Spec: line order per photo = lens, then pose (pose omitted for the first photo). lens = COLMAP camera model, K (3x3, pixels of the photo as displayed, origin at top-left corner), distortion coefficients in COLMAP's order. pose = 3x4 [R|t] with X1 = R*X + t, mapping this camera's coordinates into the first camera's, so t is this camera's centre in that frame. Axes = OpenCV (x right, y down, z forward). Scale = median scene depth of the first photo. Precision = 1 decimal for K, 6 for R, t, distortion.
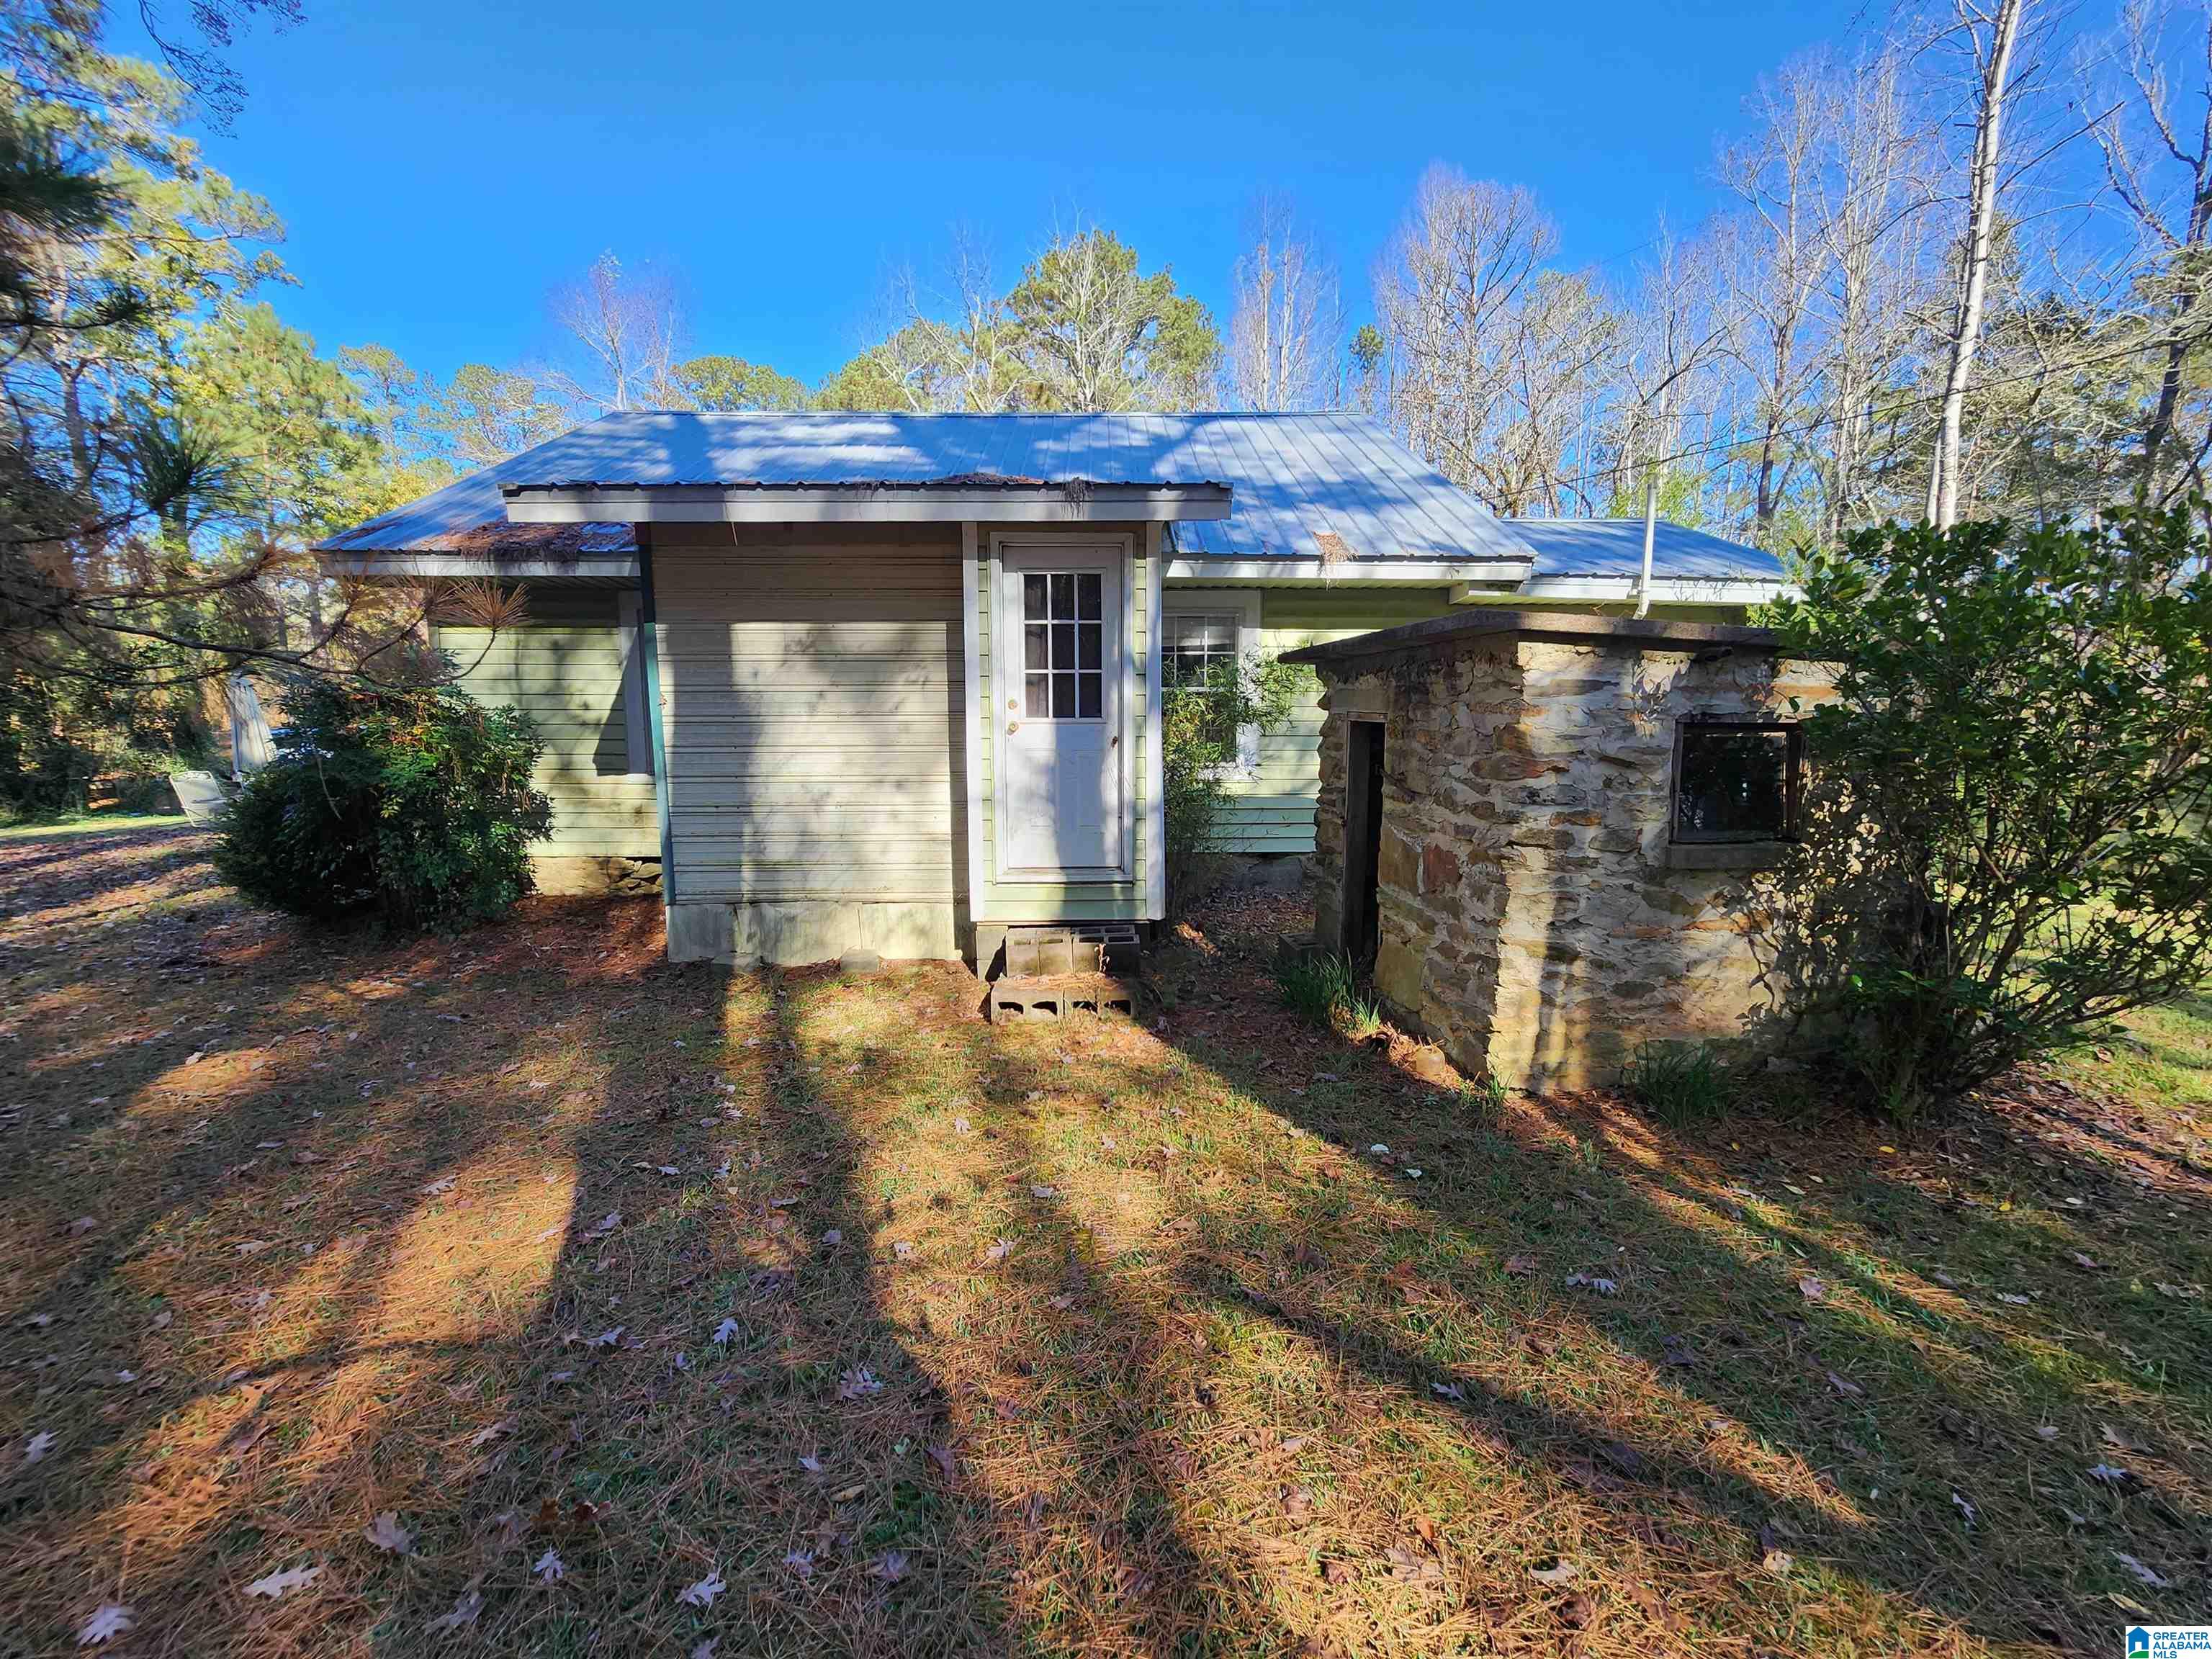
lens RADIAL K [[896.7, 0, 1108.3], [0, 896.7, 827.6], [0, 0, 1]] dist [0.000677, 0.000333]
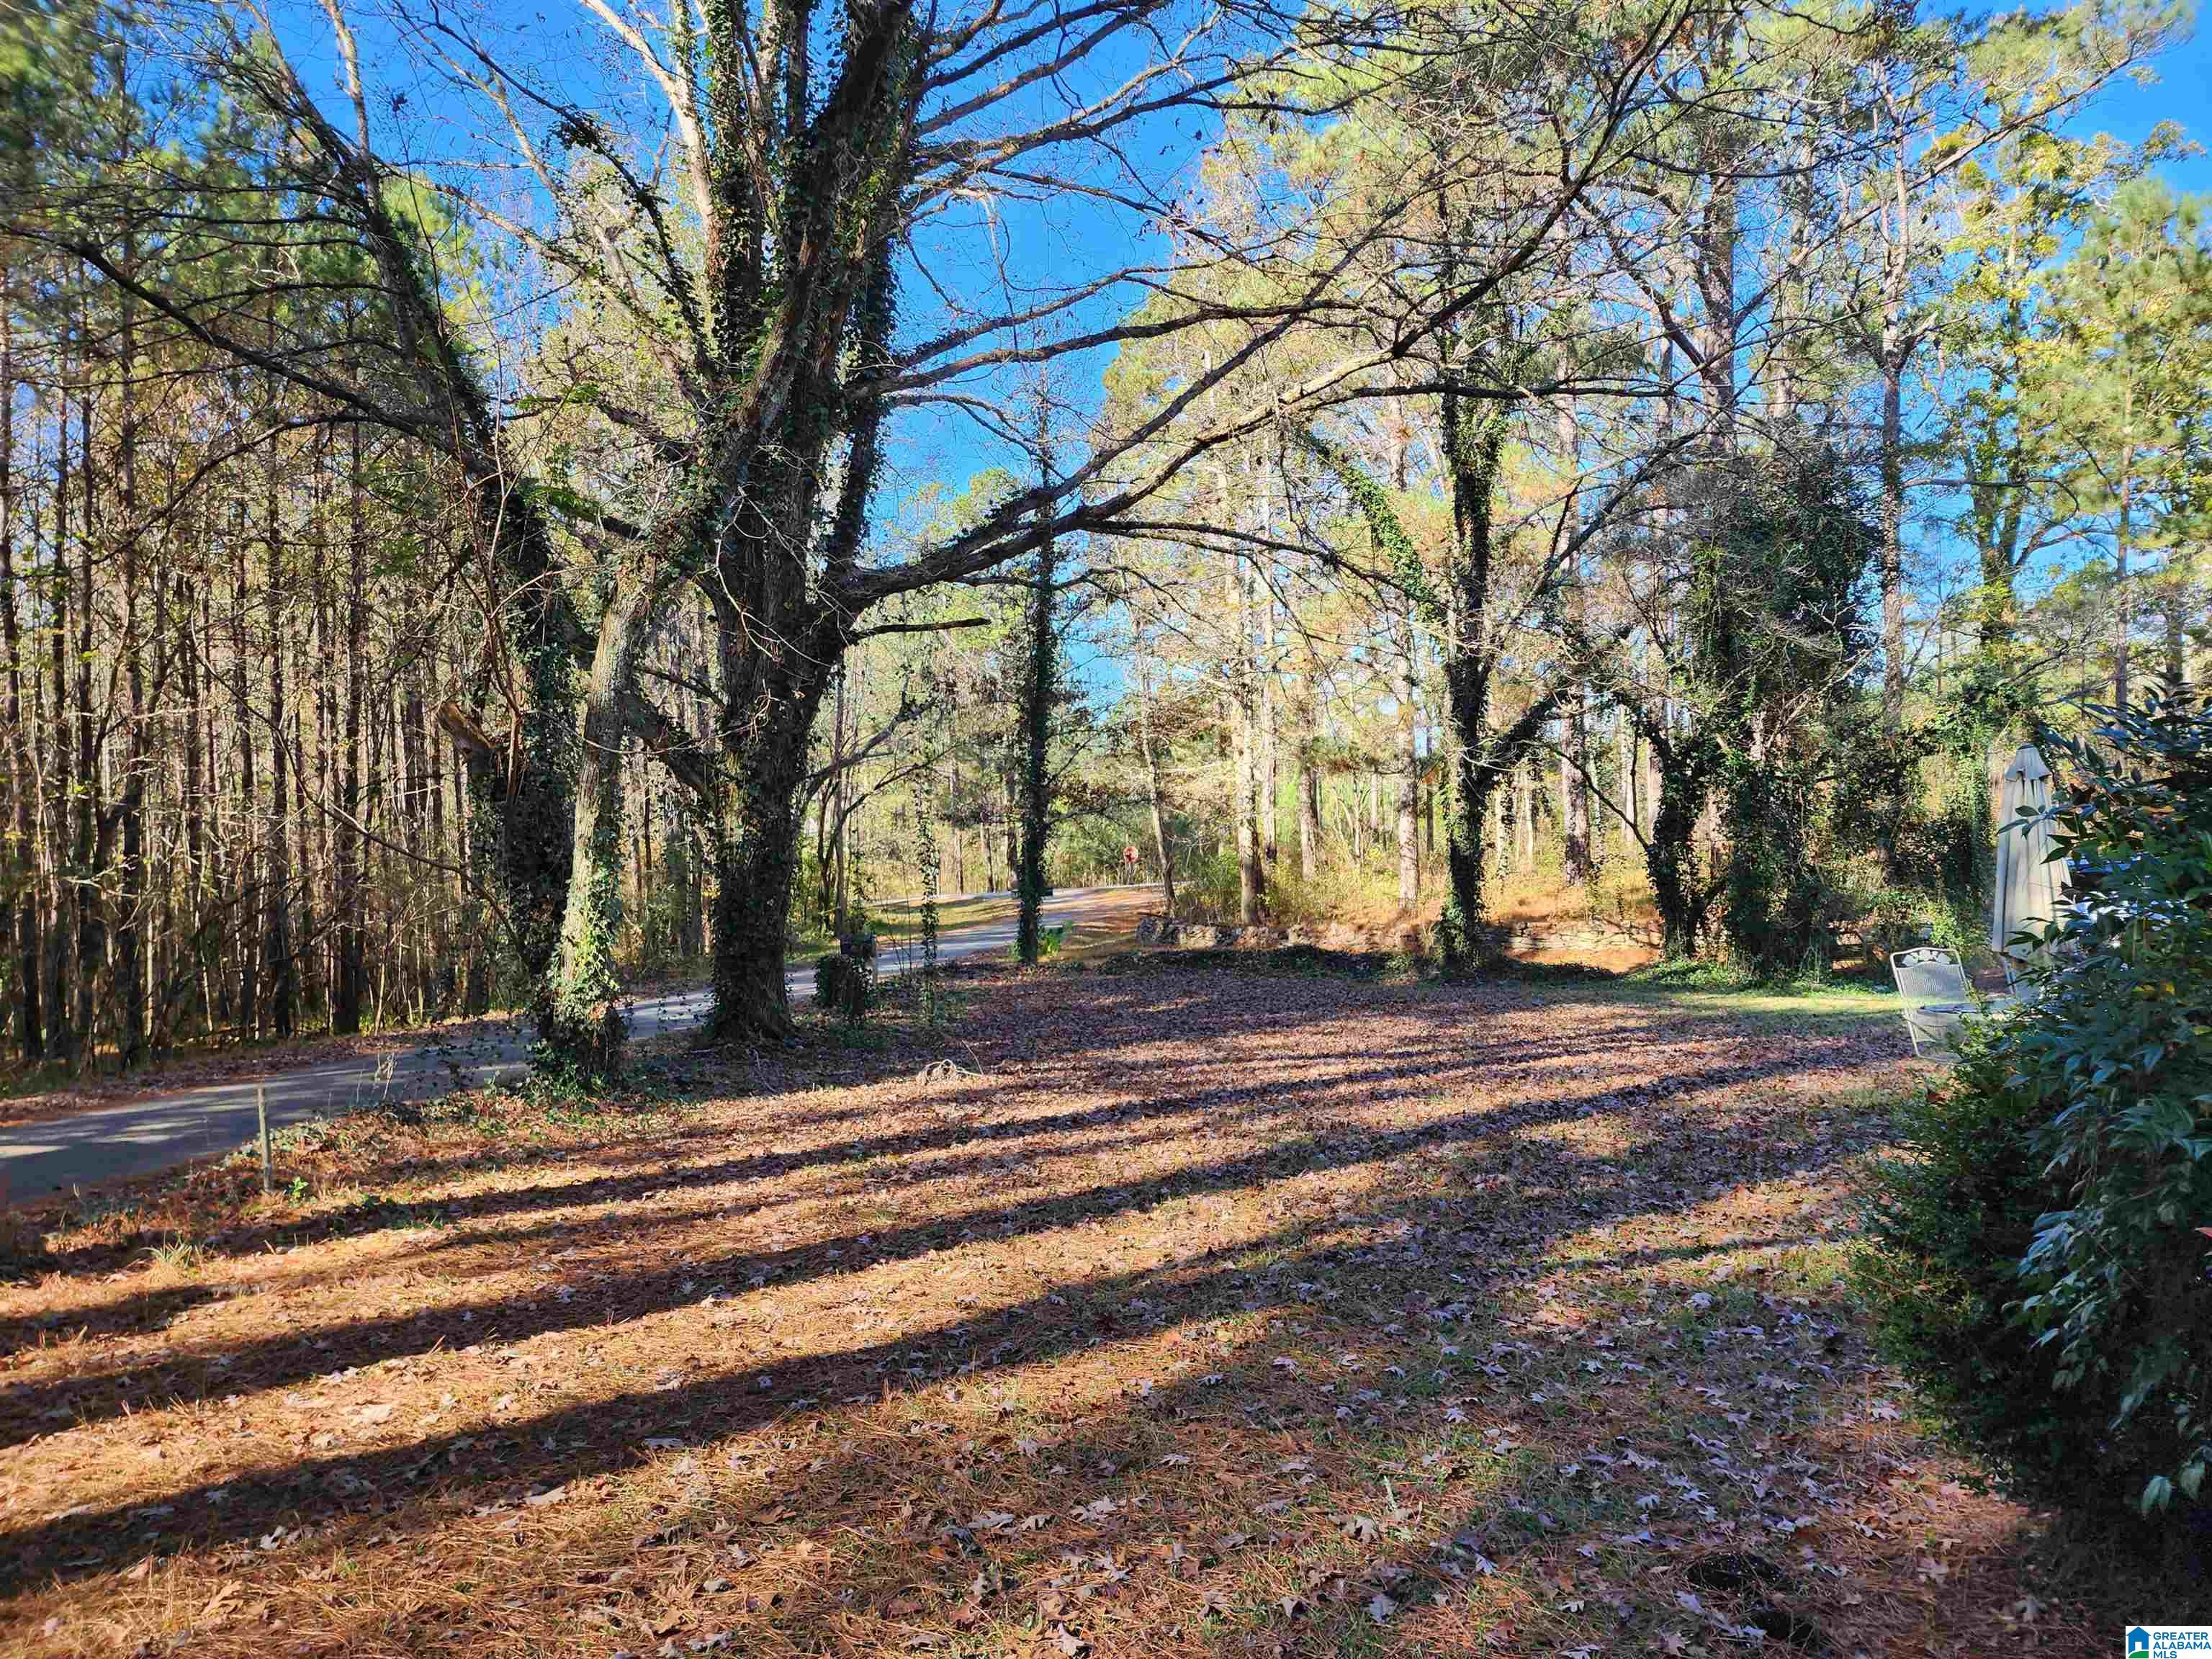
lens RADIAL K [[1474.6, 0, 1103.7], [0, 1474.6, 823.0], [0, 0, 1]] dist [0.071110, -0.064031]
pose [[0.238782, 0.001883, -0.971071, -0.169871], [-0.127872, 0.991351, -0.029521, -0.028457], [0.962617, 0.131222, 0.236957, 0.189552]]
